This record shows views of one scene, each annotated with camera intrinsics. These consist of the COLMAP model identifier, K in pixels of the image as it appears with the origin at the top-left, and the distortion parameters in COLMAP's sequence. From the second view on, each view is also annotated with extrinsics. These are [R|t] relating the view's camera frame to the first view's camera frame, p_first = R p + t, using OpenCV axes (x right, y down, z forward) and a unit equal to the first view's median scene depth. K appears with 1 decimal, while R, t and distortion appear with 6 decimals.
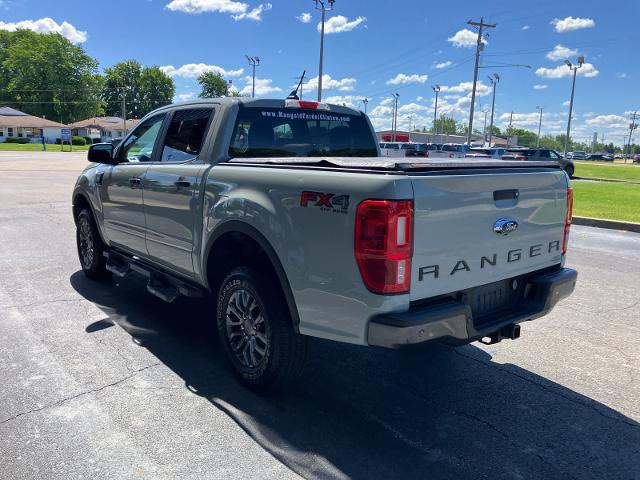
lens RADIAL K [[530.8, 0, 331.5], [0, 530.8, 244.2], [0, 0, 1]] dist [0.013500, -0.018344]
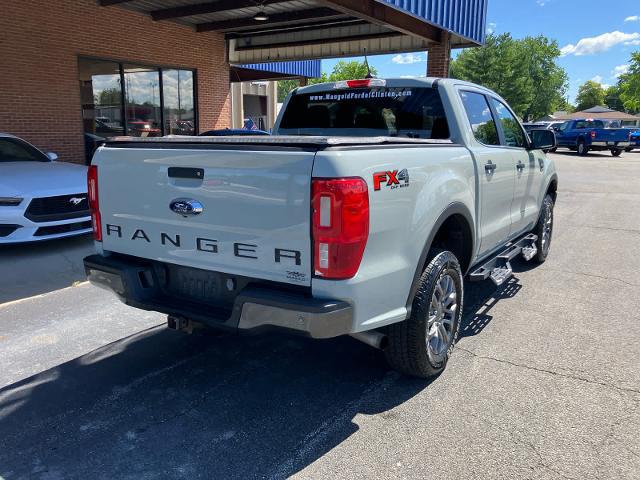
lens RADIAL K [[530.8, 0, 315.3], [0, 530.8, 243.6], [0, 0, 1]] dist [0.013500, -0.018344]
pose [[0.284309, 0.173565, -0.942891, 0.902459], [-0.165310, 0.977621, 0.130112, -0.091881], [0.944373, 0.118877, 0.306639, 0.670783]]
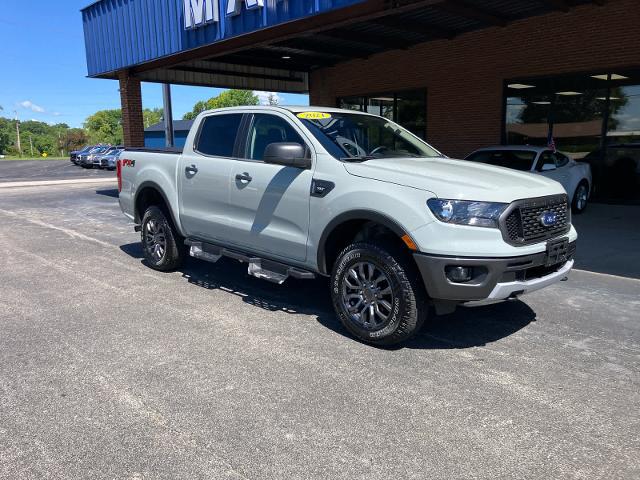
lens RADIAL K [[527.3, 0, 316.9], [0, 527.3, 238.7], [0, 0, 1]] dist [0.018732, -0.019647]
pose [[-0.997479, -0.019090, -0.068349, -0.147121], [-0.041985, 0.935239, 0.351518, -0.478176], [0.057213, 0.353501, -0.933683, 2.577864]]
